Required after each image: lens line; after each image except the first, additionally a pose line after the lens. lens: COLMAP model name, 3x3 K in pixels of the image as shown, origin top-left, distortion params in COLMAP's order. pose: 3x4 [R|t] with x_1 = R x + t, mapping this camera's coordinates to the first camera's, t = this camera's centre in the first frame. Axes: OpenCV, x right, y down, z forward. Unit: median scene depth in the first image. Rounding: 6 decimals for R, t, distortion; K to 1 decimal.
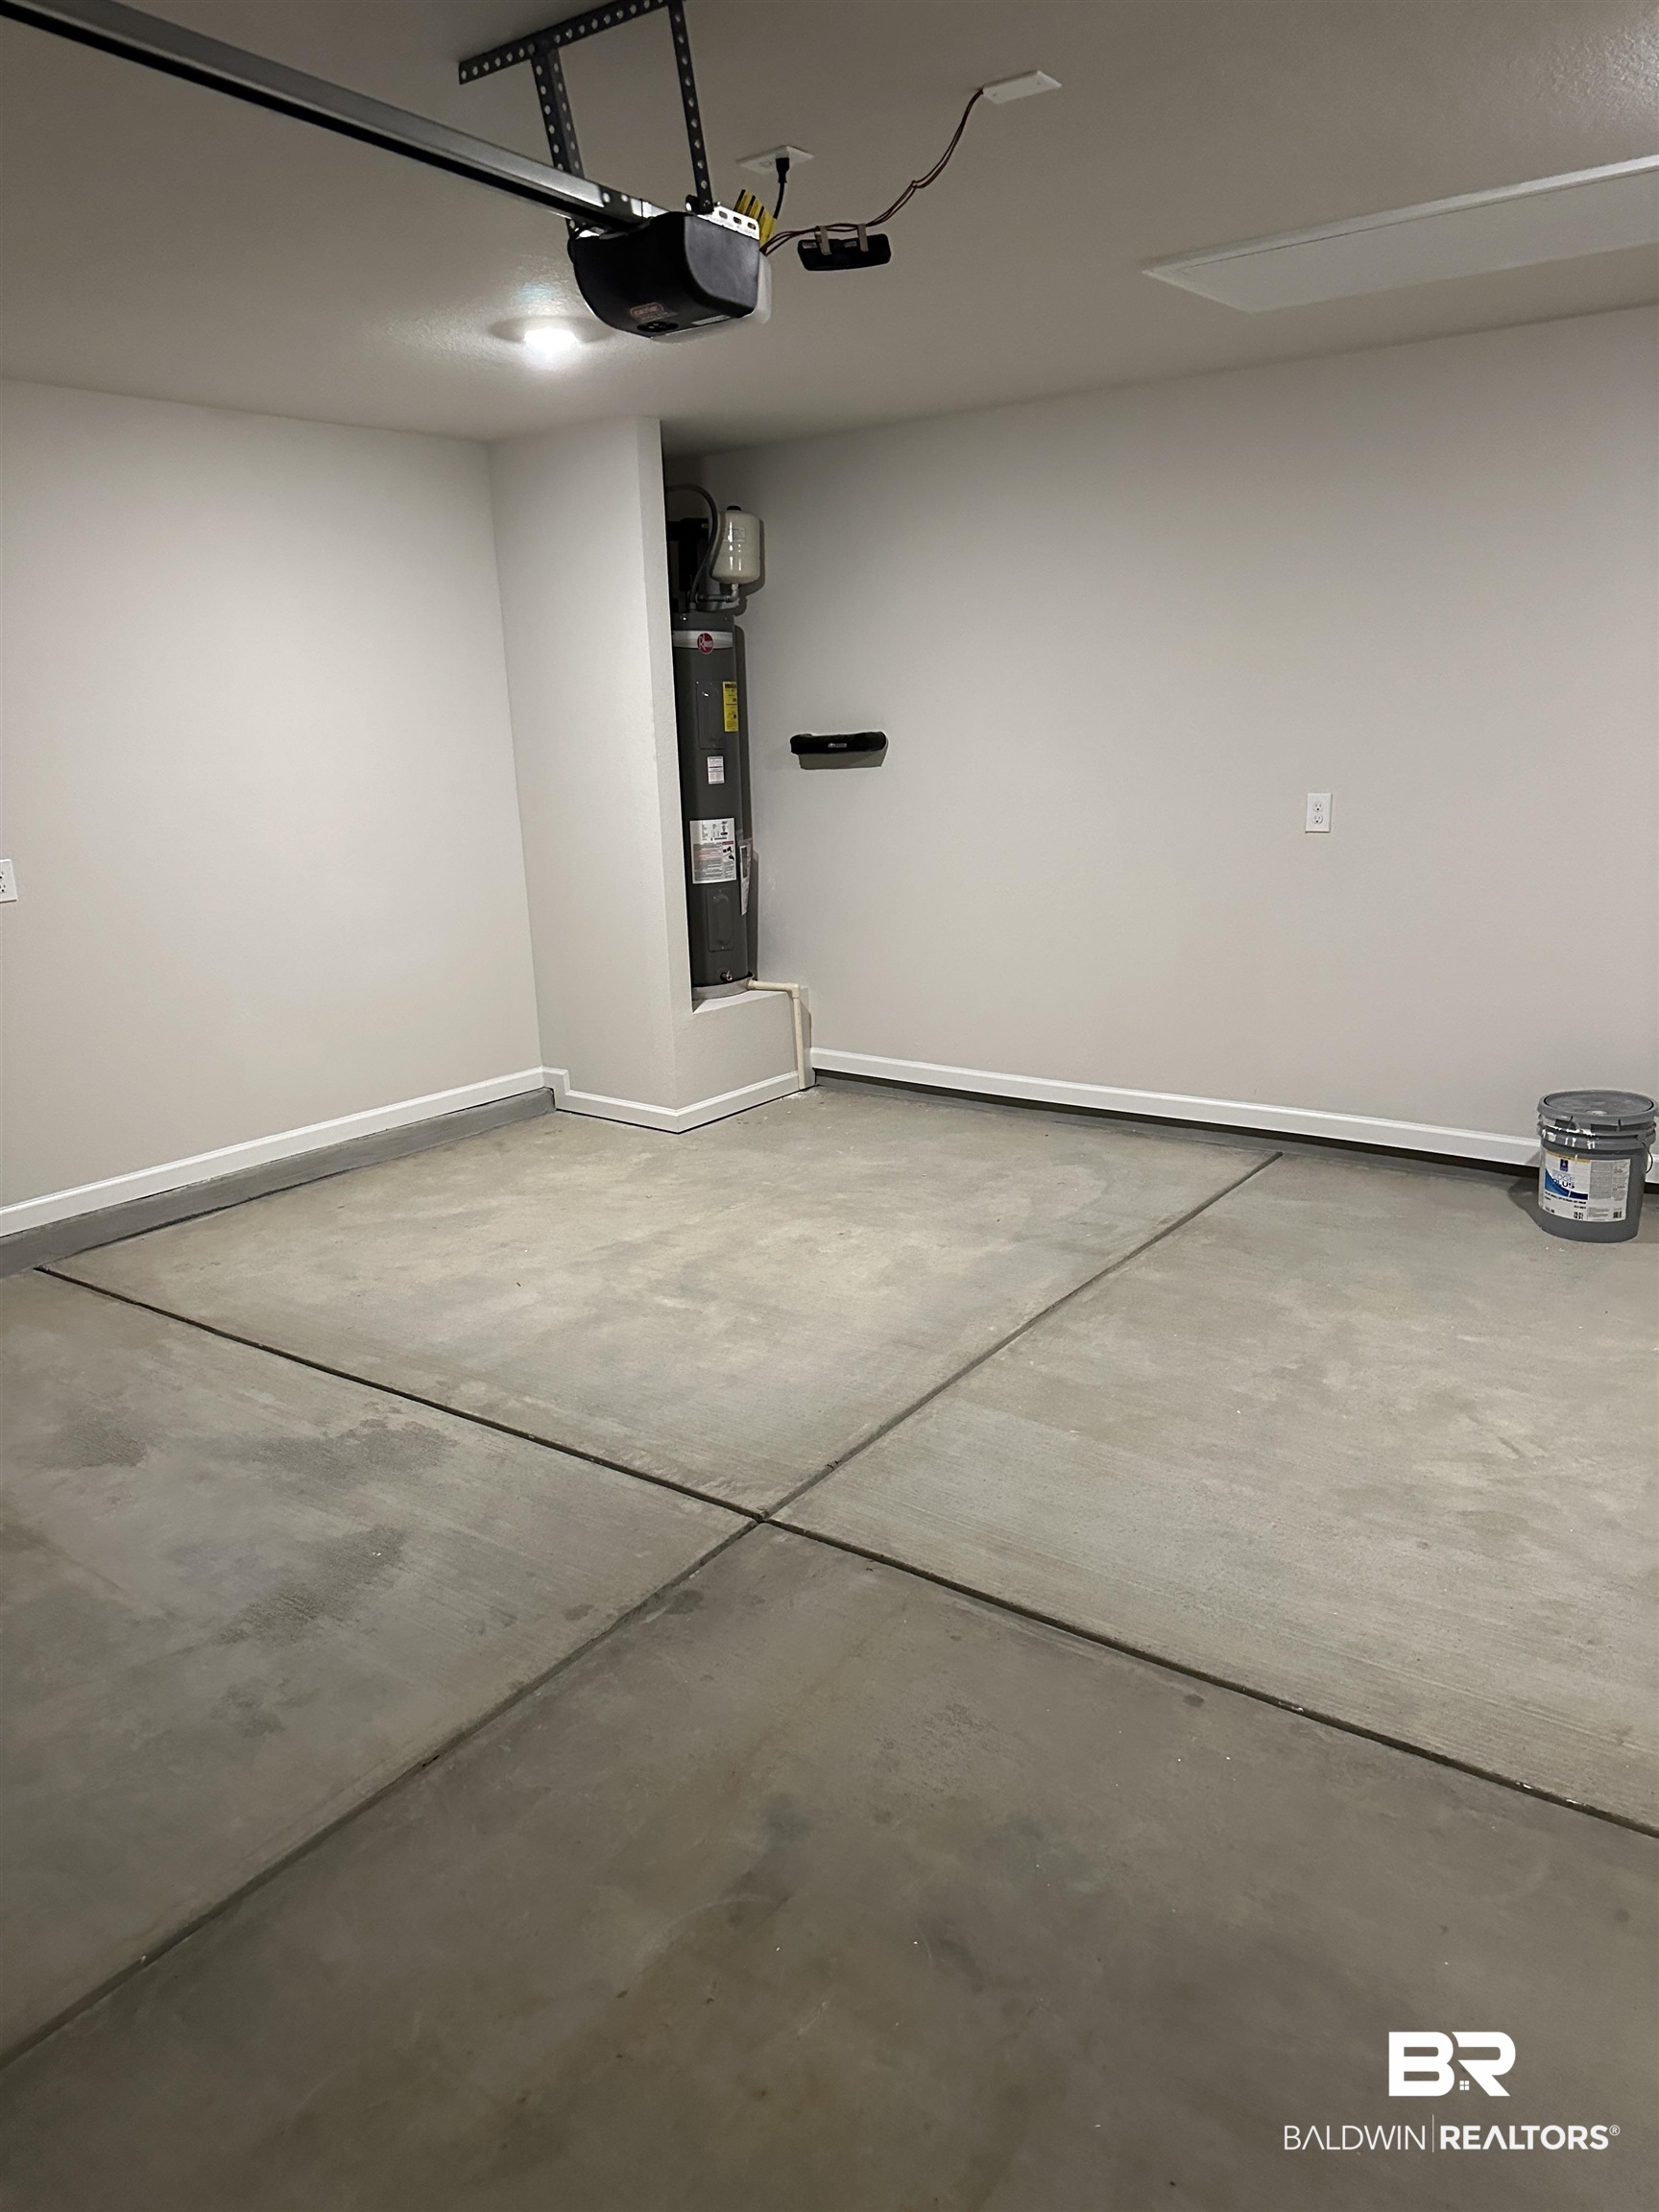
lens RADIAL K [[1570.3, 0, 828.9], [0, 1570.3, 1106.4], [0, 0, 1]] dist [0.019571, -0.019736]
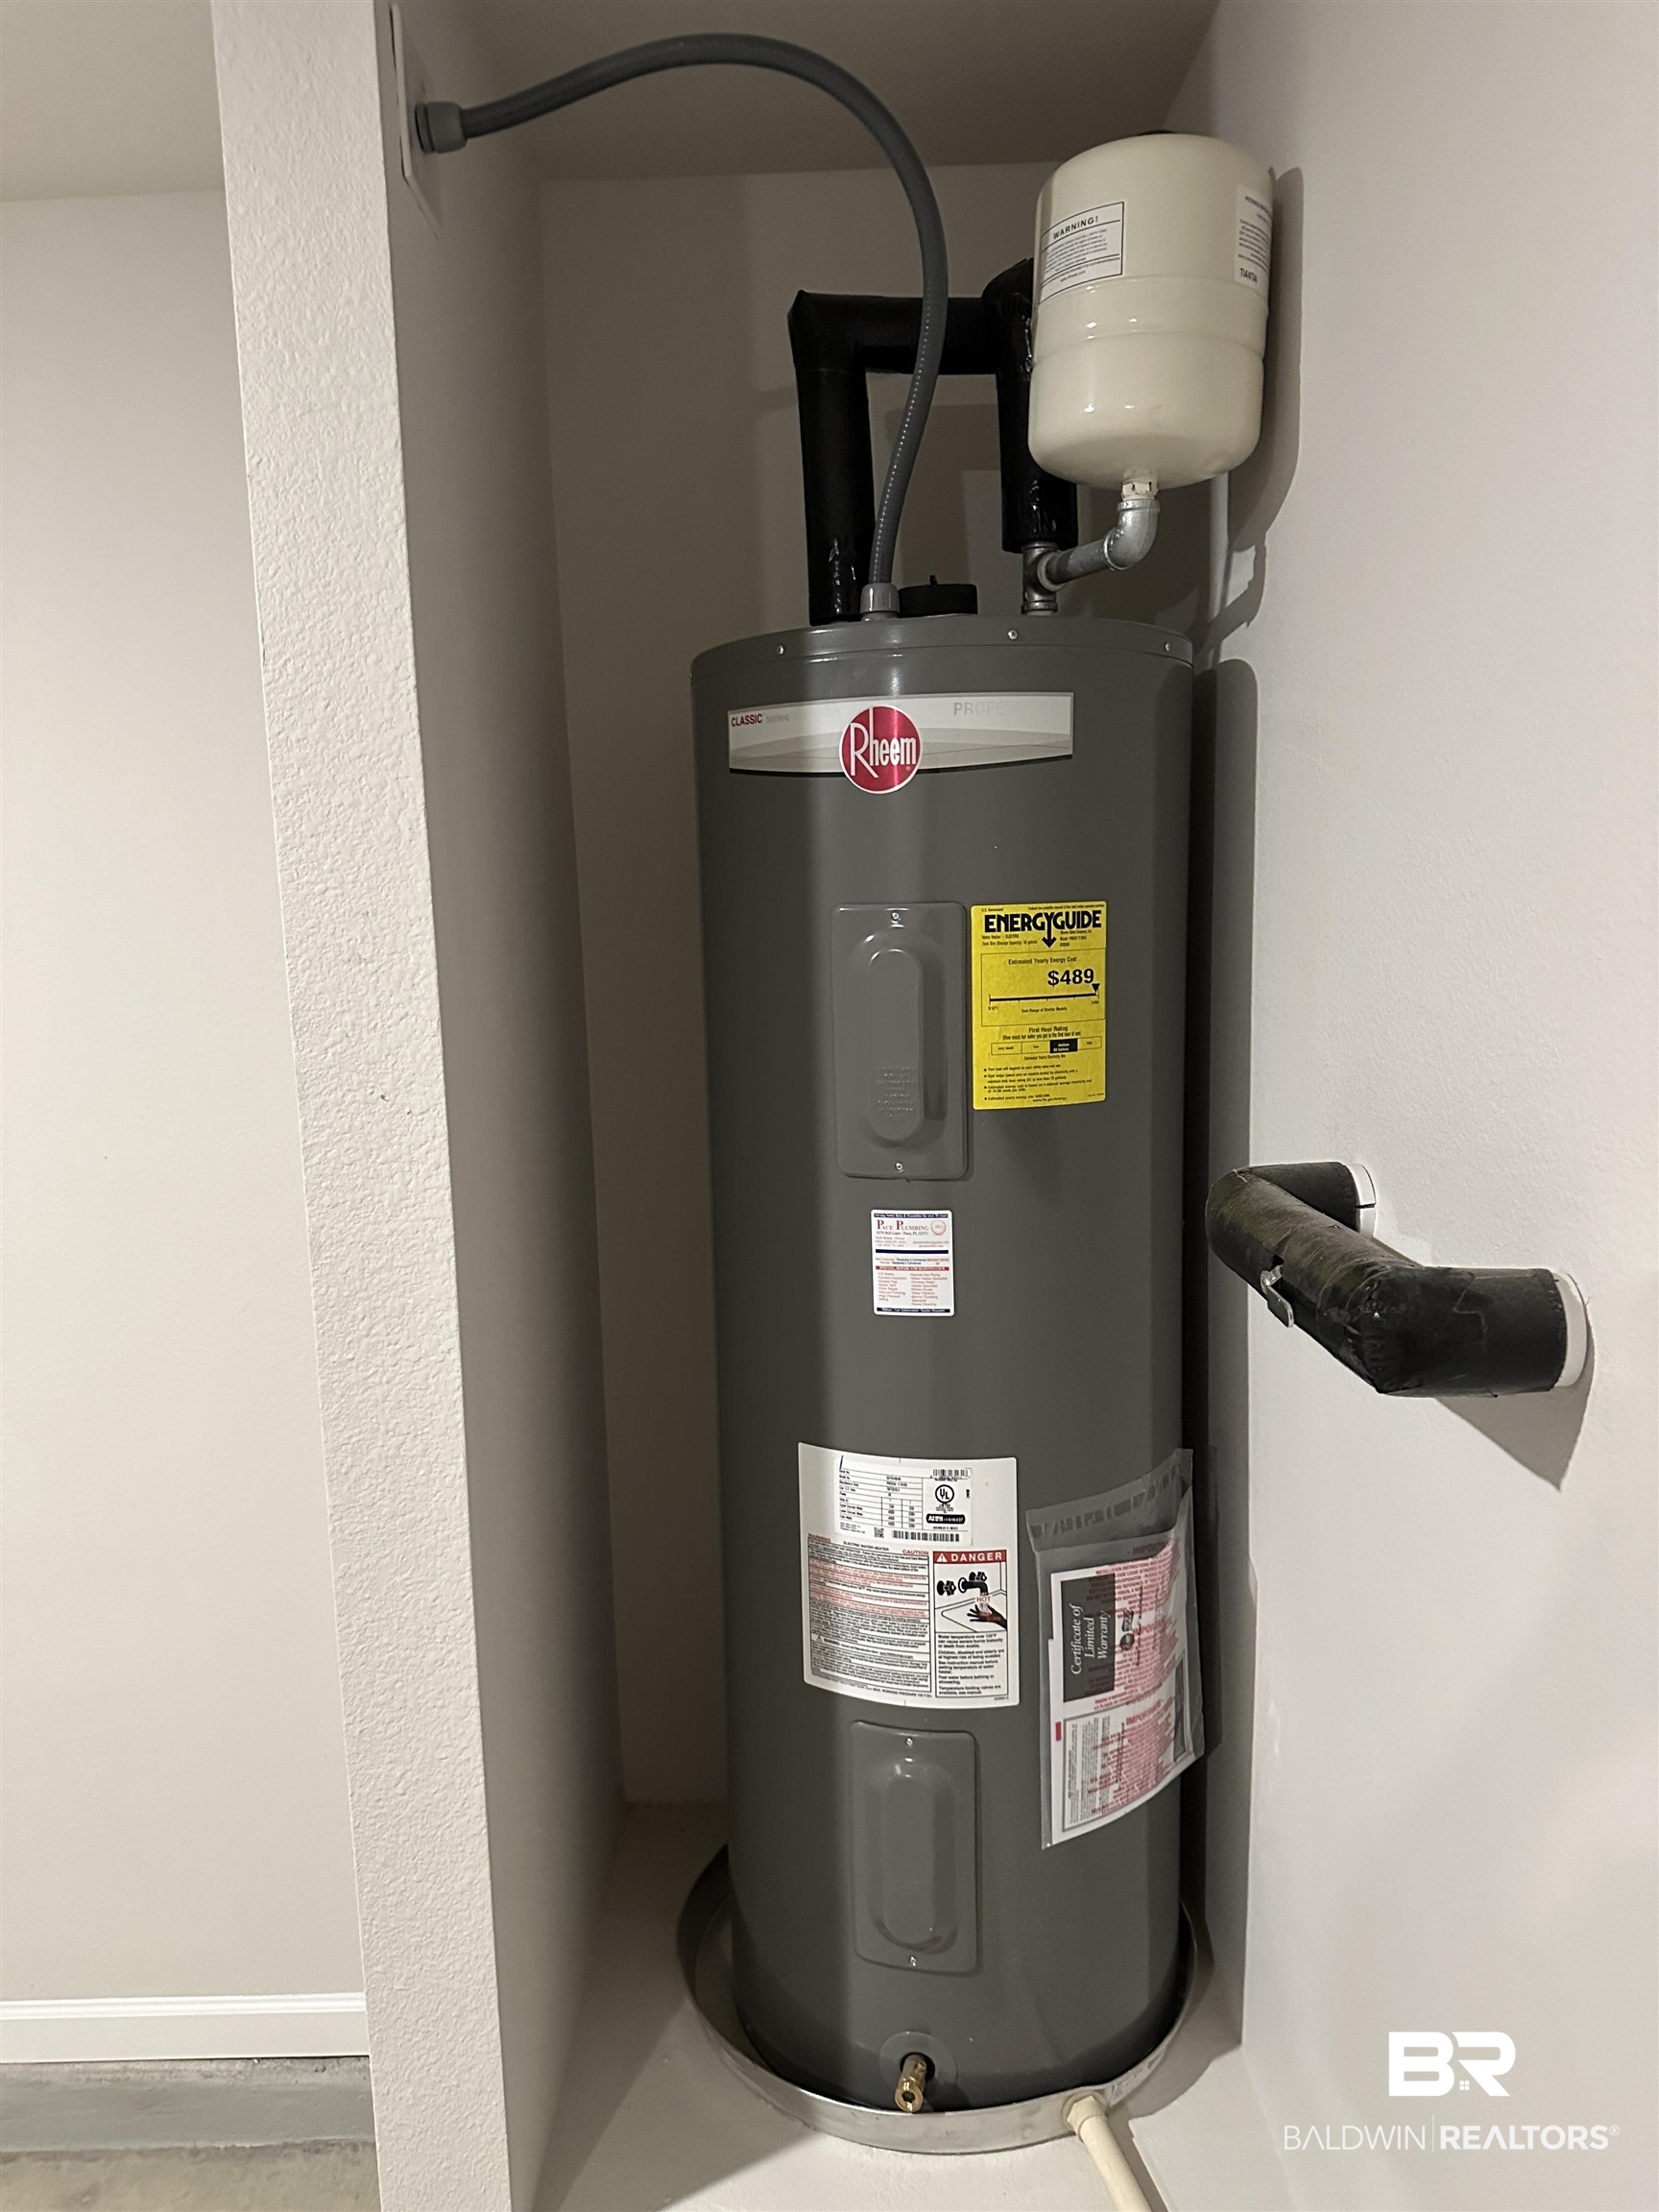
lens RADIAL K [[1570.3, 0, 829.1], [0, 1570.3, 1106.2], [0, 0, 1]] dist [0.019571, -0.019736]
pose [[0.554271, 0.099351, -0.826385, 0.116256], [-0.184081, 0.982897, -0.005299, -0.232744], [0.811725, 0.155059, 0.563080, 0.847280]]
